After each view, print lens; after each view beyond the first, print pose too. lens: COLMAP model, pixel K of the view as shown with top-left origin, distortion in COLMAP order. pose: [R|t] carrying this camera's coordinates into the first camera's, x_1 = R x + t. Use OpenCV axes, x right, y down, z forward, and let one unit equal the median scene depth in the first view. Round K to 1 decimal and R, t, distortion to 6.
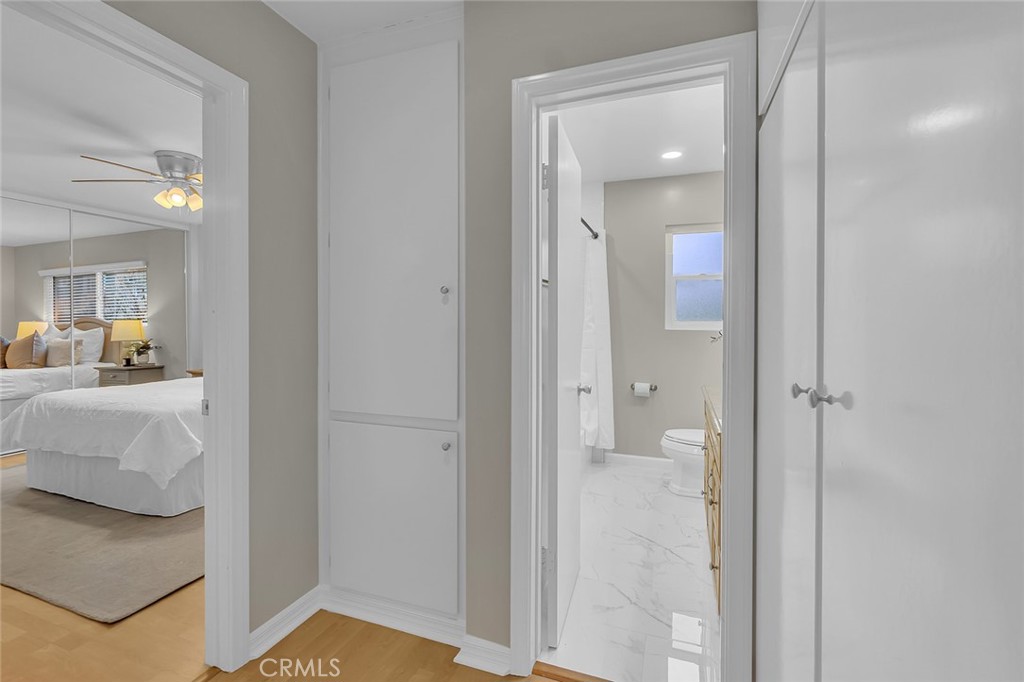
lens RADIAL K [[437.3, 0, 521.3], [0, 437.3, 326.9], [0, 0, 1]] dist [-0.000552, 0.000441]
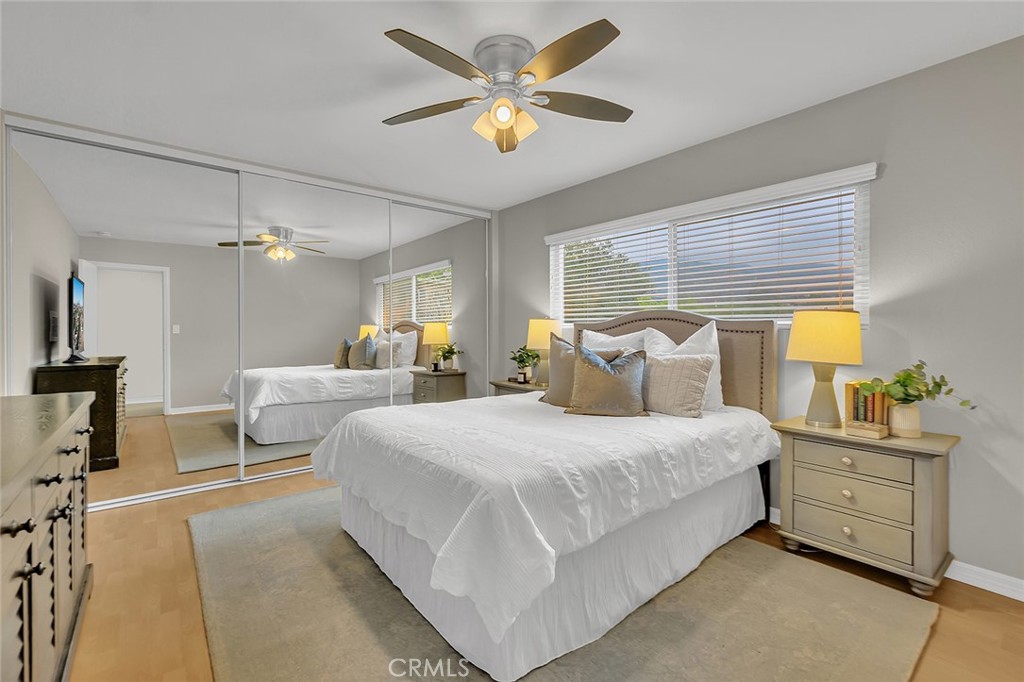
lens RADIAL K [[444.6, 0, 513.2], [0, 444.6, 336.4], [0, 0, 1]] dist [0.002649, 0.000013]
pose [[0.850486, 0.008510, -0.525928, -0.256412], [-0.006374, 0.999962, 0.005872, 0.007760], [0.525959, -0.001642, 0.850509, 0.274899]]
